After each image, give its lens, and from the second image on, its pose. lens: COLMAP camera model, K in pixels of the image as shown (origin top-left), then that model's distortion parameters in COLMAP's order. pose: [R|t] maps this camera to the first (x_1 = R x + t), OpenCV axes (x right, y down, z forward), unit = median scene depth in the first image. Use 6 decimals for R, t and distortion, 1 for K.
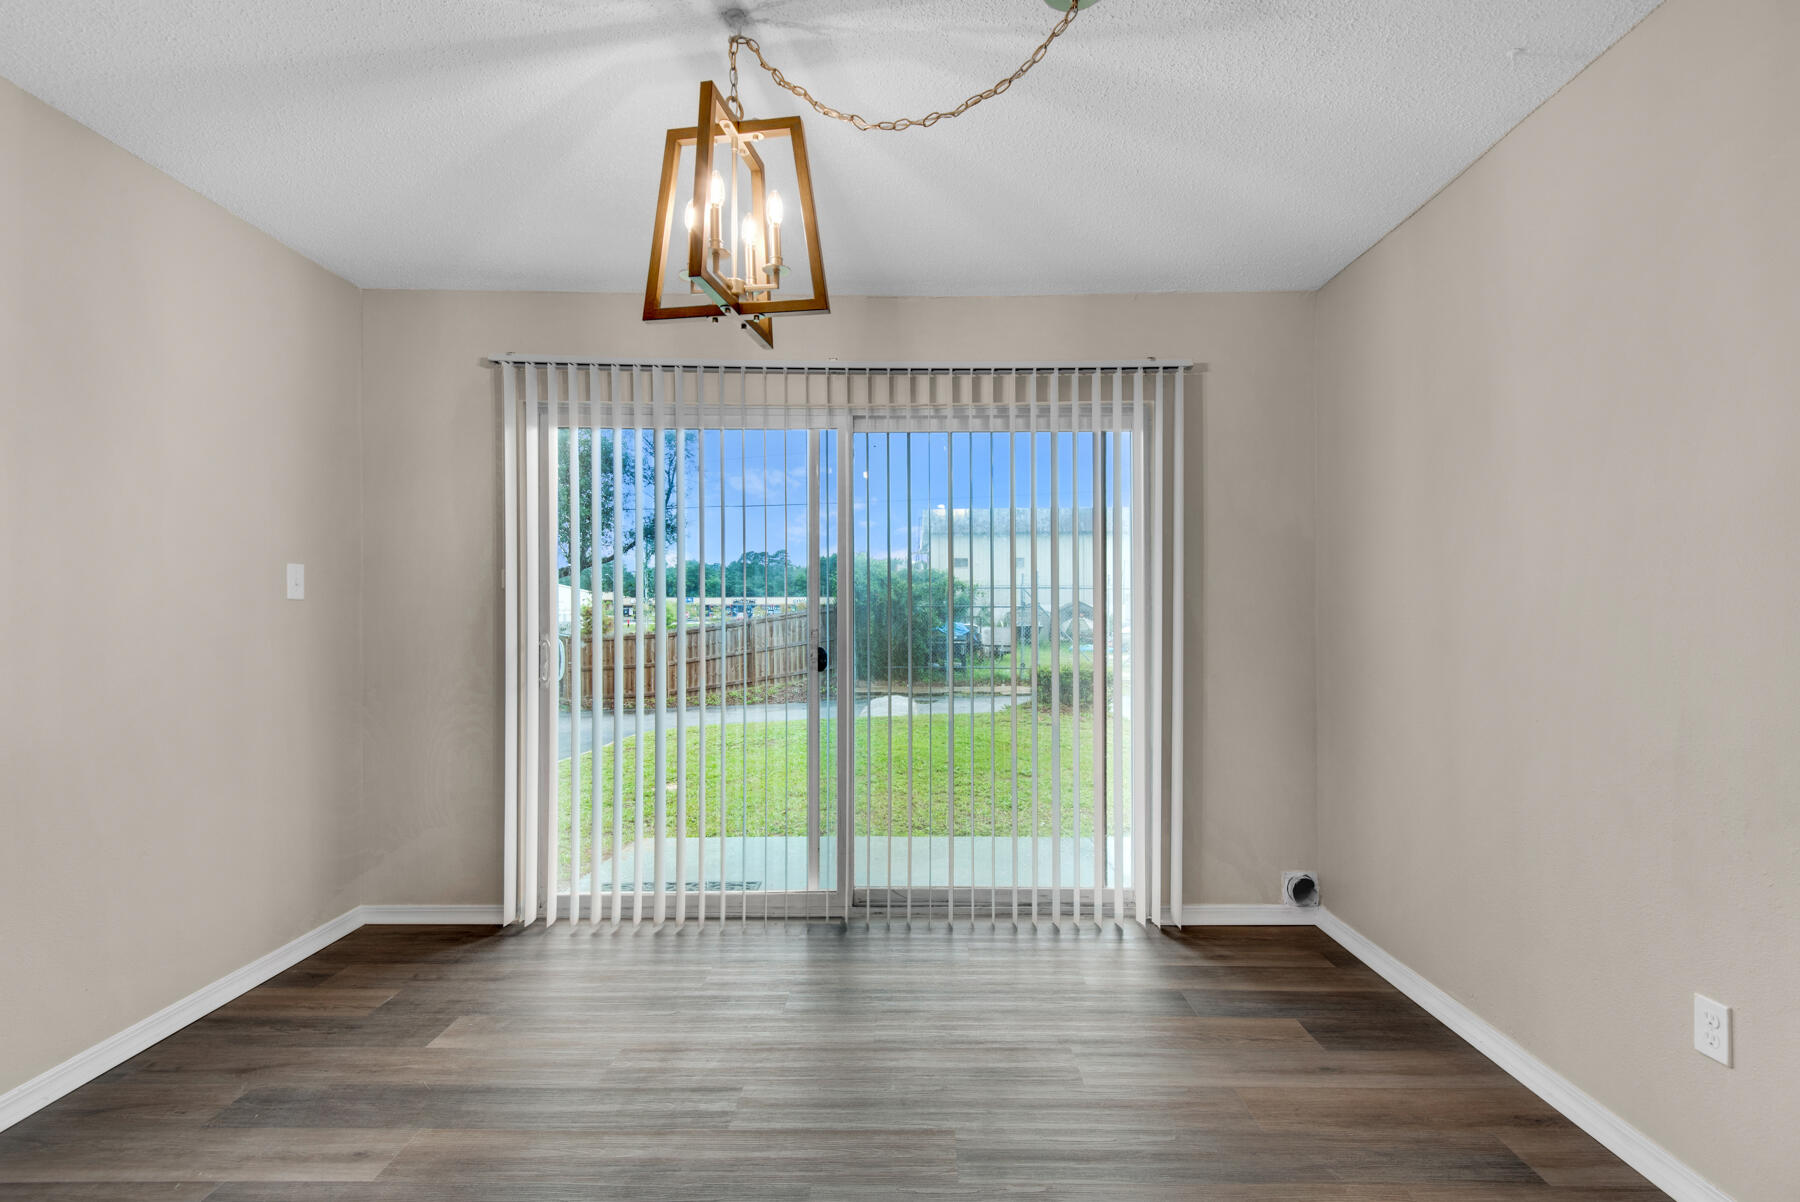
lens RADIAL K [[846.9, 0, 908.6], [0, 846.9, 603.5], [0, 0, 1]] dist [0.009424, -0.003203]
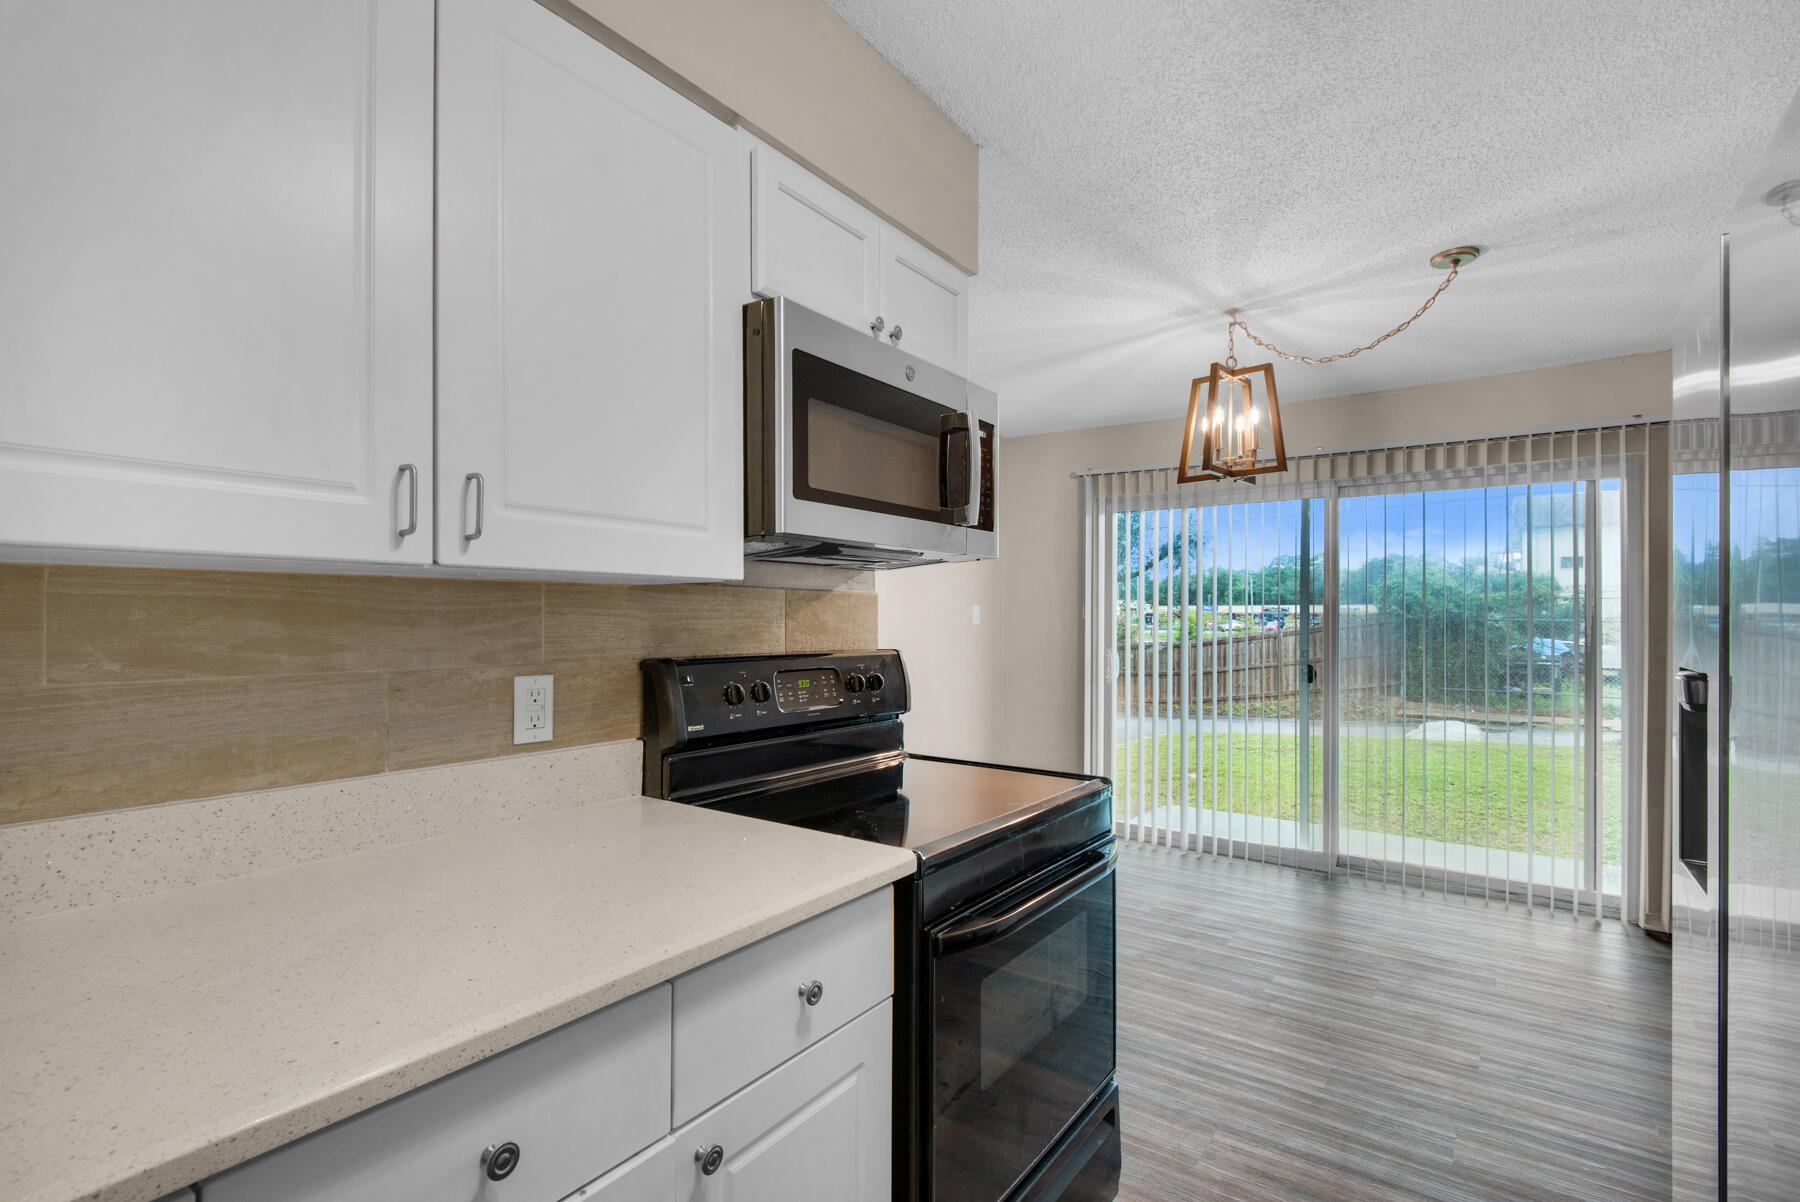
lens RADIAL K [[846.9, 0, 898.5], [0, 846.9, 610.5], [0, 0, 1]] dist [0.009424, -0.003203]
pose [[0.820414, 0.004151, -0.571755, 0.131611], [-0.004699, 0.999989, 0.000517, -0.032254], [0.571751, 0.002263, 0.820424, -0.465492]]
